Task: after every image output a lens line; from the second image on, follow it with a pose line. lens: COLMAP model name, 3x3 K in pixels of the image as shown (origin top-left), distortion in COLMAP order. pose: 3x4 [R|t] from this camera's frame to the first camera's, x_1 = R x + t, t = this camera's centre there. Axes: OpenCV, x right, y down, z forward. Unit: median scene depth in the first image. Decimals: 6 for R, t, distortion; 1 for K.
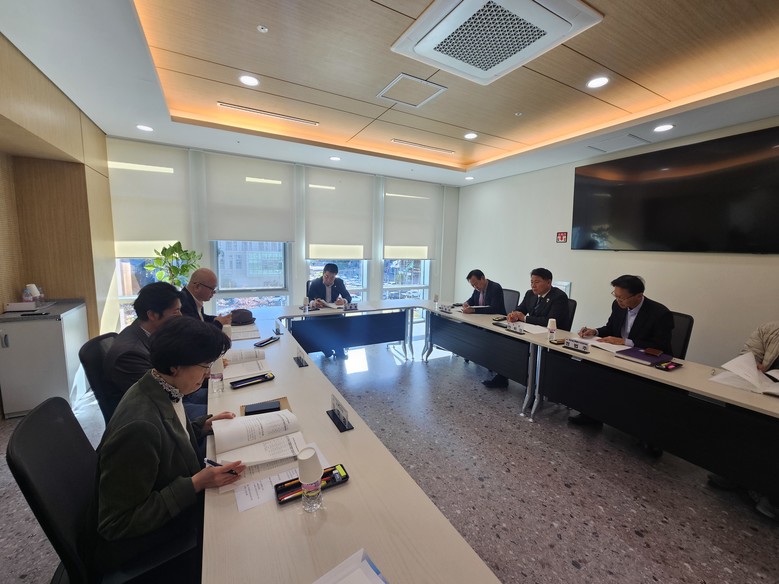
lens RADIAL K [[319.2, 0, 389.5], [0, 319.2, 292.0], [0, 0, 1]] dist [0.000266, 0.000303]
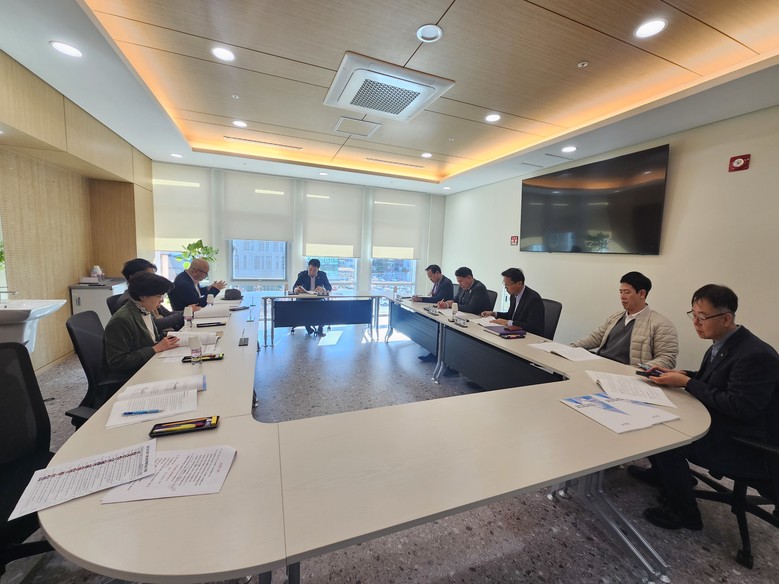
lens RADIAL K [[319.2, 0, 389.5], [0, 319.2, 292.0], [0, 0, 1]] dist [0.000266, 0.000303]
pose [[0.991625, 0.035166, -0.124274, 0.264544], [-0.036819, 0.999261, -0.011025, 0.041849], [0.123795, 0.015508, 0.992187, -0.189778]]
